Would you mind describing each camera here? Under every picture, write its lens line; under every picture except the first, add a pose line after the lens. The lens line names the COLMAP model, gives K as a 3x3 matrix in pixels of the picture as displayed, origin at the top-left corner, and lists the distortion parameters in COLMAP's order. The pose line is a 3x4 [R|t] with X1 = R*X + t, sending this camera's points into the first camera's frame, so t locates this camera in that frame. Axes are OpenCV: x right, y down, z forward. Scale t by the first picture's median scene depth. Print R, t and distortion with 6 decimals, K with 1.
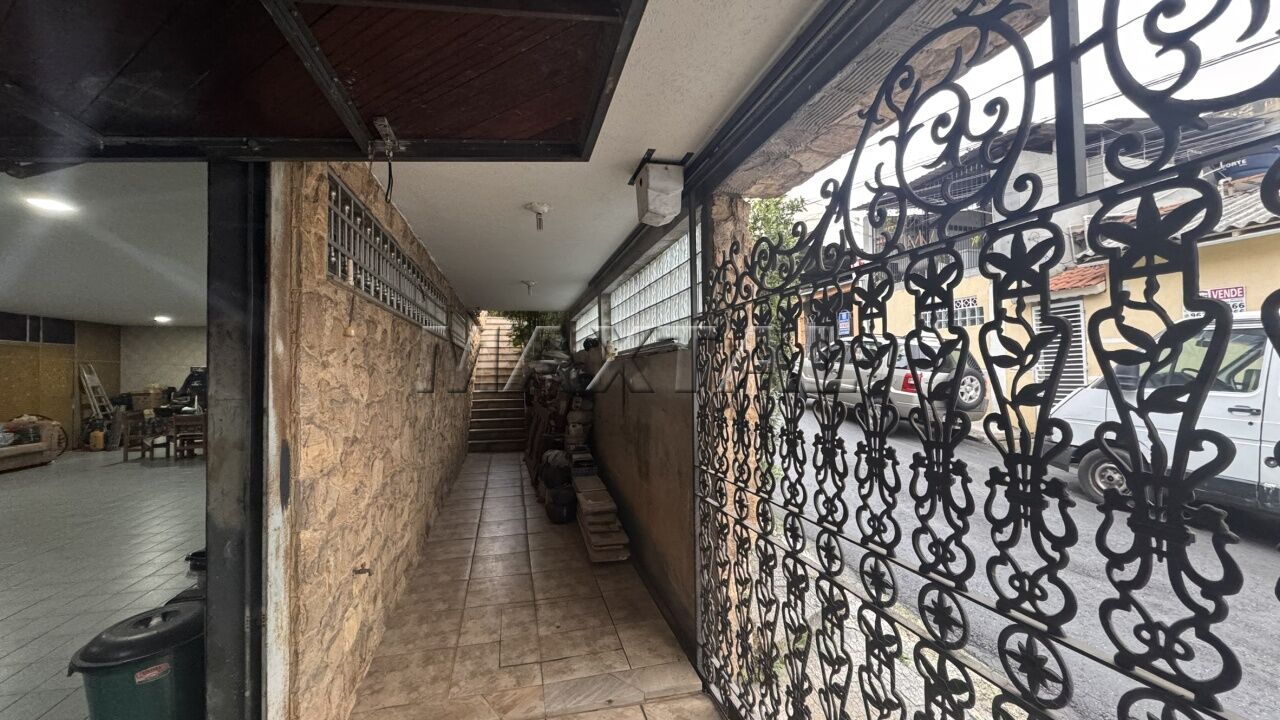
lens RADIAL K [[511.6, 0, 635.7], [0, 511.6, 360.0], [0, 0, 1]] dist [0.000187, -0.000081]
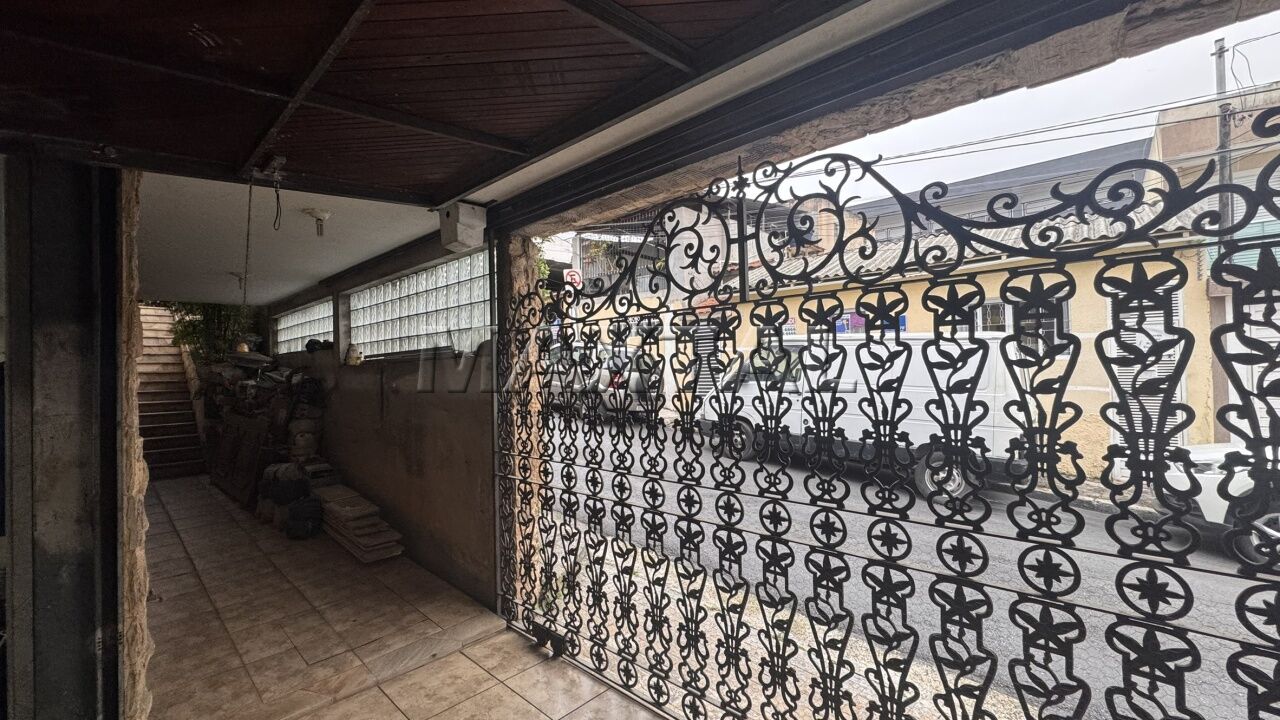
lens RADIAL K [[511.6, 0, 639.0], [0, 511.6, 360.5], [0, 0, 1]] dist [0.000187, -0.000081]
pose [[0.837571, -0.000180, 0.546329, -0.319252], [-0.000248, 1.000000, 0.000709, -0.017715], [-0.546329, -0.000729, 0.837570, -0.267266]]
